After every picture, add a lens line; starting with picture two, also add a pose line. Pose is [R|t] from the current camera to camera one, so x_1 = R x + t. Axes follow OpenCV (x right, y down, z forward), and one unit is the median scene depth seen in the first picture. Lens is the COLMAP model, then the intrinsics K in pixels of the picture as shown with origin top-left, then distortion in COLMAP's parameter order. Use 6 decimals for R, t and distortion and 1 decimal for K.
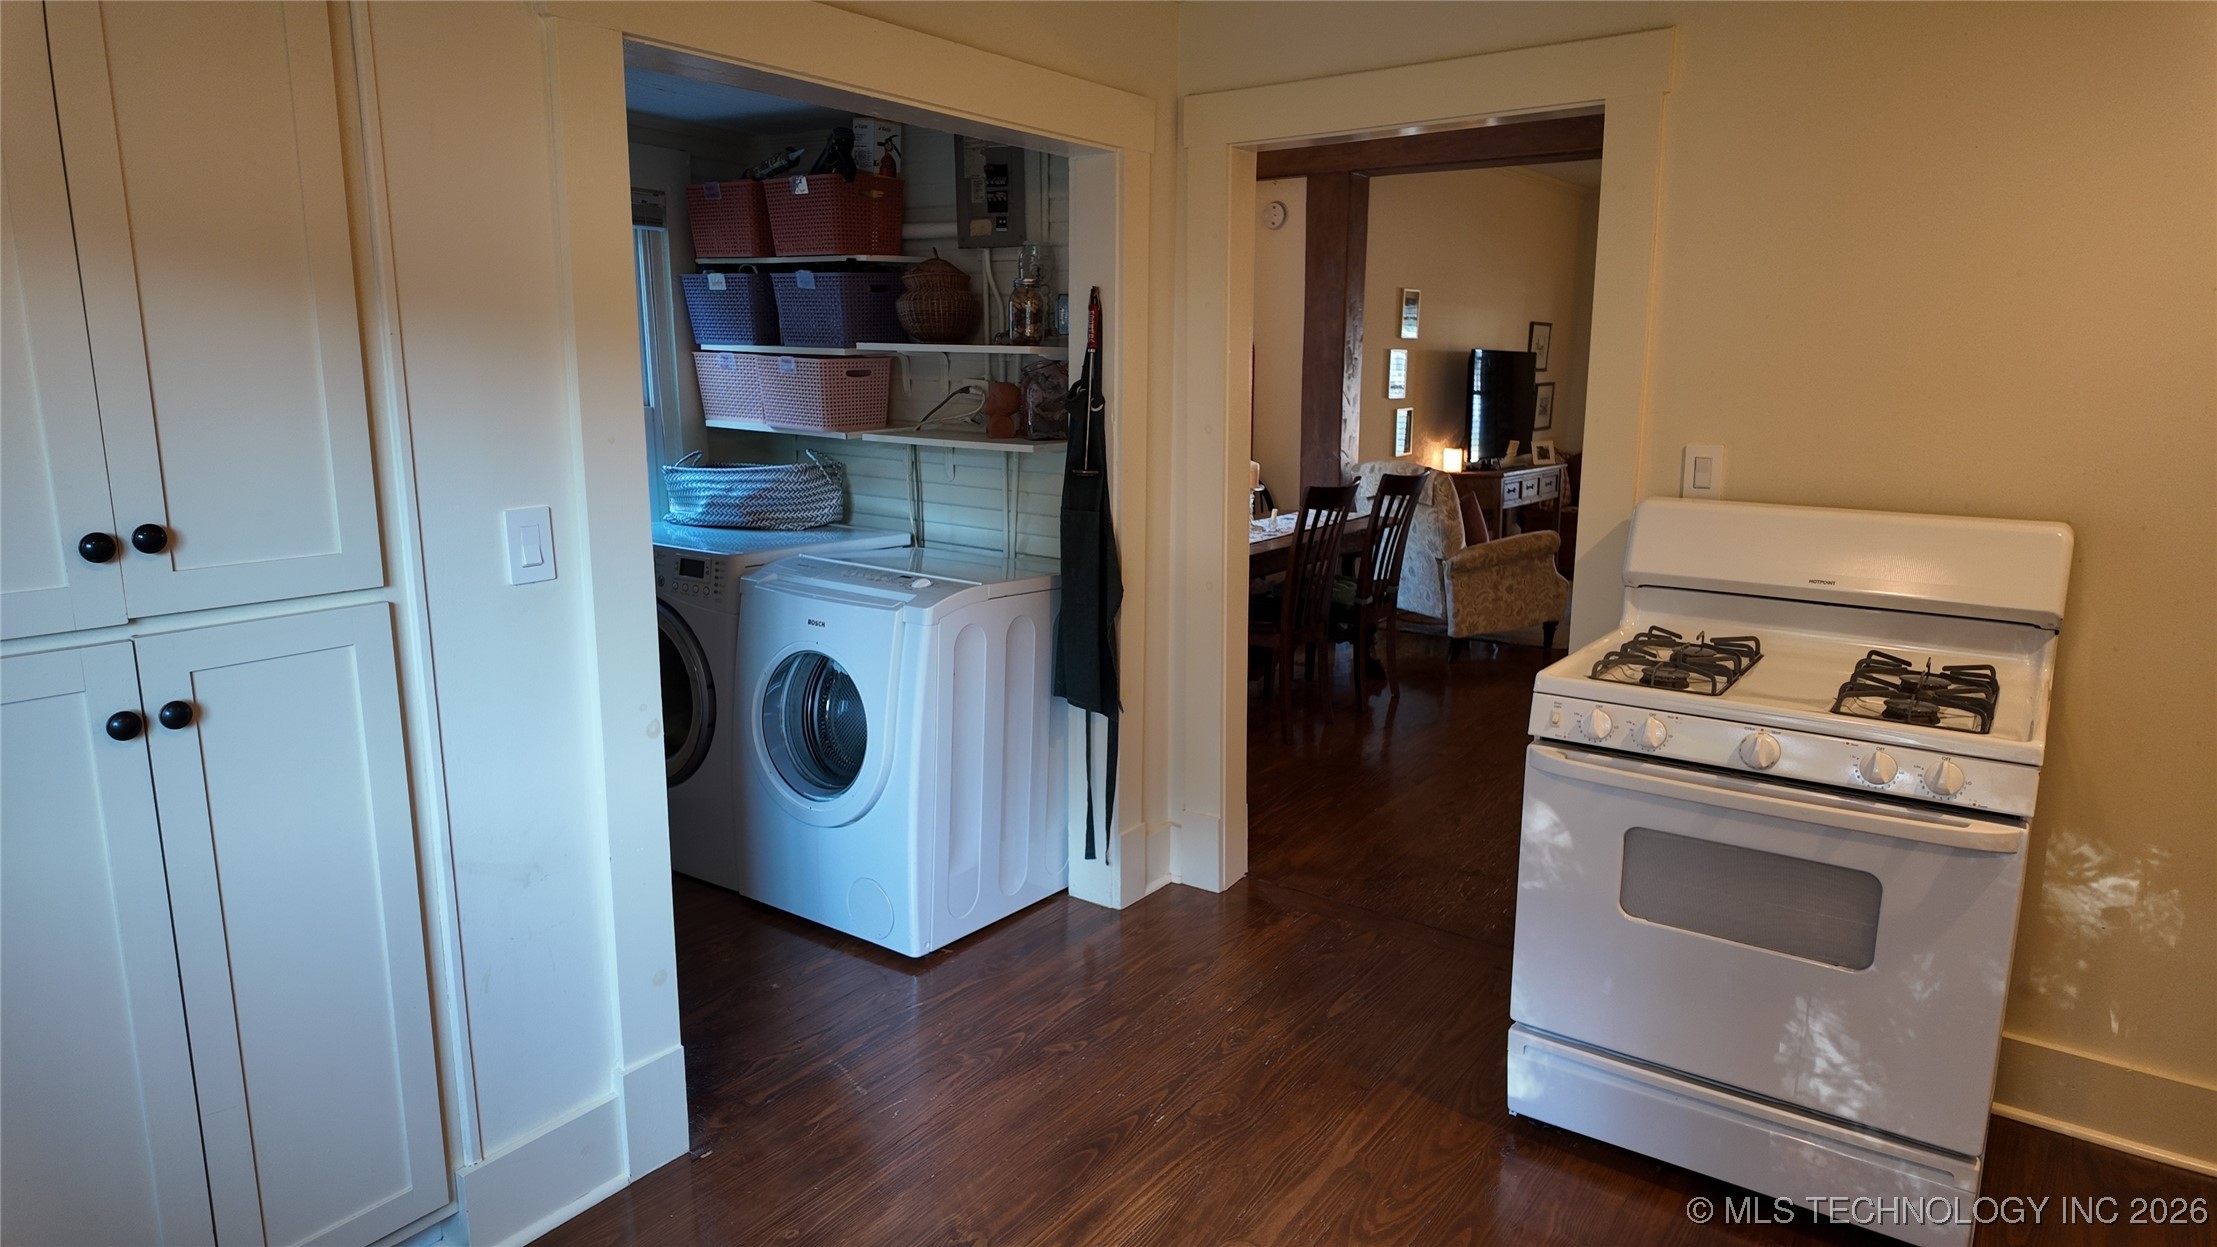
lens RADIAL K [[1286.6, 0, 1109.1], [0, 1286.6, 617.8], [0, 0, 1]] dist [0.050441, -0.046055]
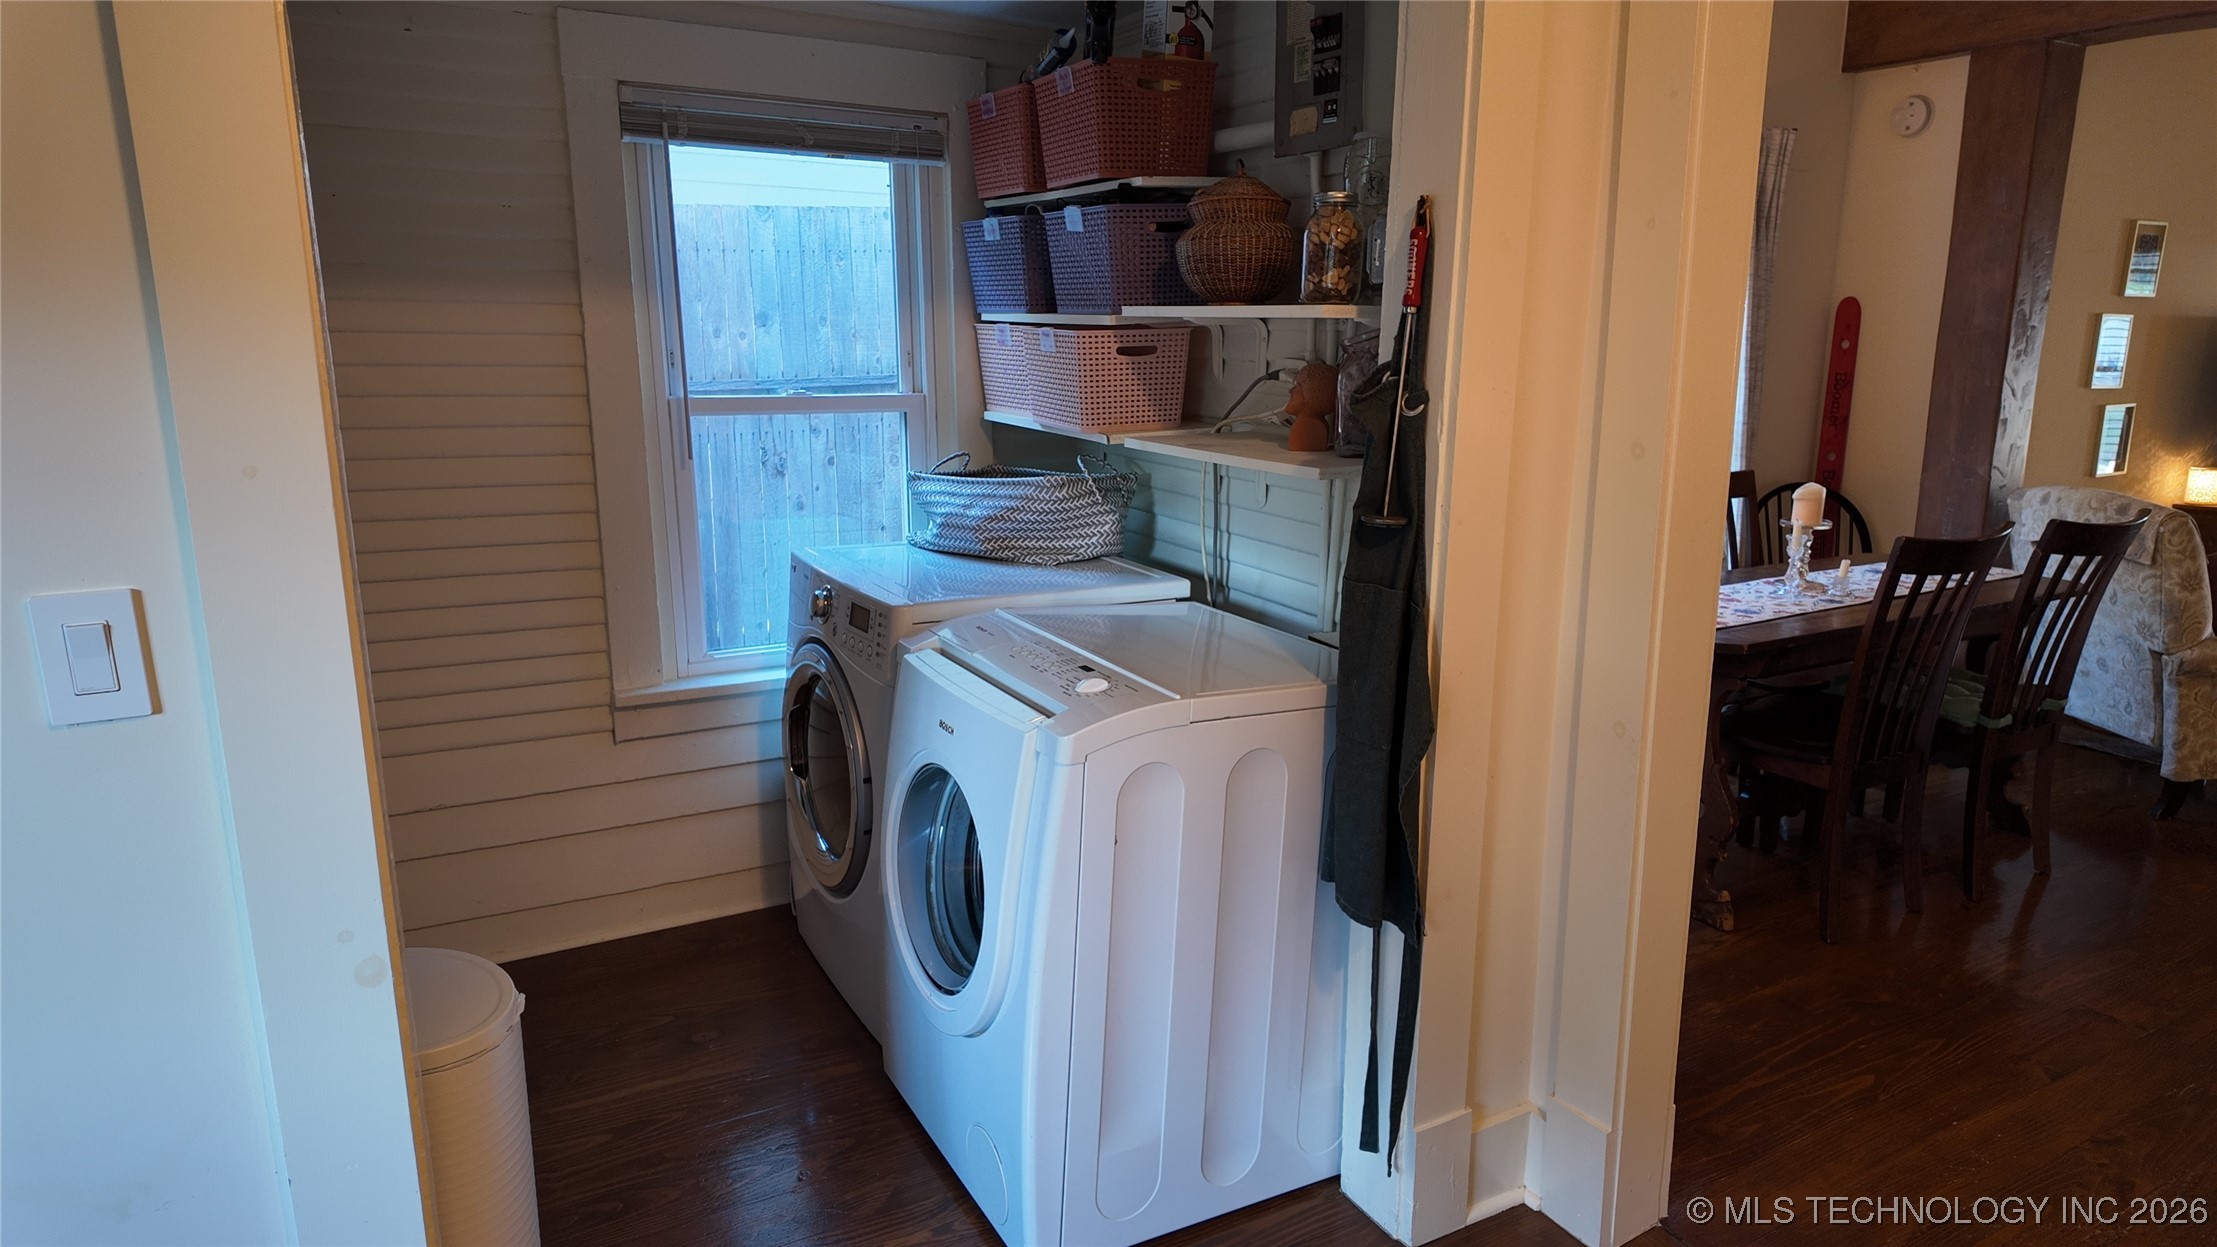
lens RADIAL K [[1286.6, 0, 1109.1], [0, 1286.6, 617.8], [0, 0, 1]] dist [0.050441, -0.046055]
pose [[0.904607, 0.088392, -0.416981, 0.096283], [-0.081741, 0.996080, 0.033819, -0.066041], [0.418336, 0.003492, 0.908286, 0.352301]]
